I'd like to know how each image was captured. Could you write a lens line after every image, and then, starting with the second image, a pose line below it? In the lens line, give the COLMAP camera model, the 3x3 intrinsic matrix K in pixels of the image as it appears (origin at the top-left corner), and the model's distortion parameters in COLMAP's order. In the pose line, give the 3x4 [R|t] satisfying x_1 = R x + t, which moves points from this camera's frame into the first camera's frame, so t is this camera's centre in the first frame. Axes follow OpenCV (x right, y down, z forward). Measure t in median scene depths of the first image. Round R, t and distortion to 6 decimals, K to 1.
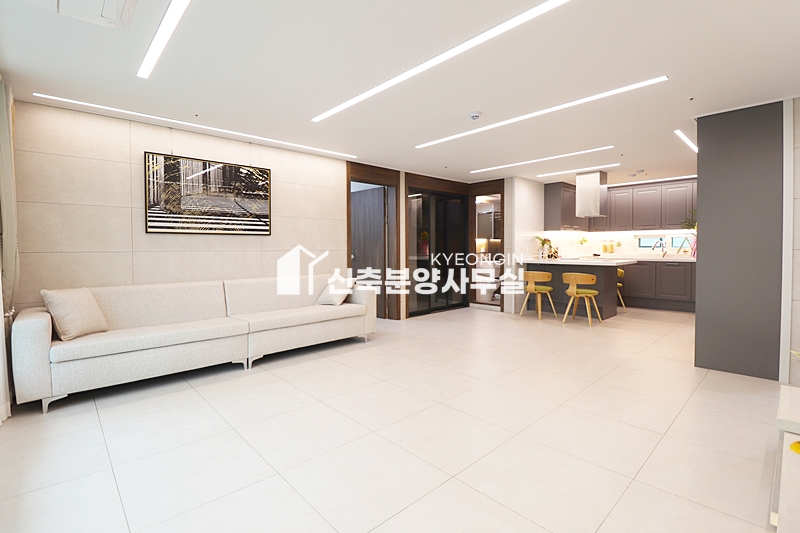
lens RADIAL K [[370.1, 0, 405.4], [0, 370.1, 257.1], [0, 0, 1]] dist [0.017173, -0.017595]
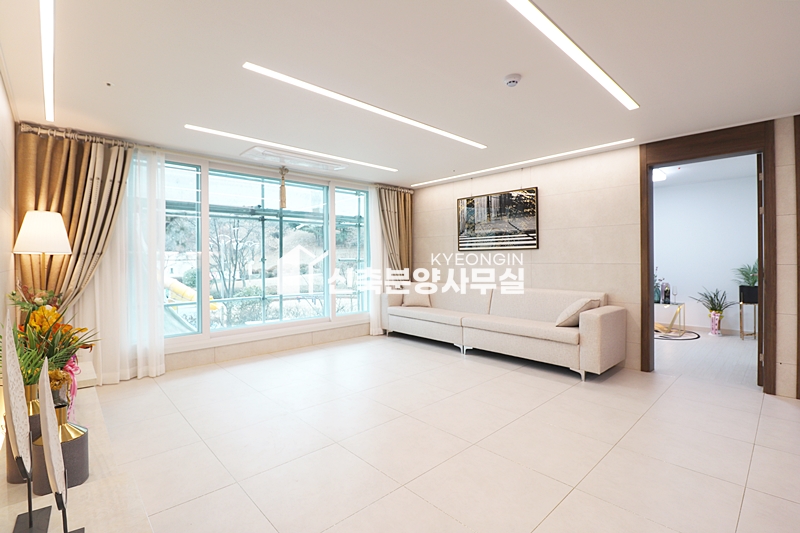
lens RADIAL K [[395.6, 0, 421.2], [0, 395.6, 262.3], [0, 0, 1]] dist [0.019447, -0.000303]
pose [[0.012657, 0.014232, -0.999819, 0.839443], [-0.021076, 0.999680, 0.013963, -0.032233], [0.999698, 0.020895, 0.012953, 0.721497]]
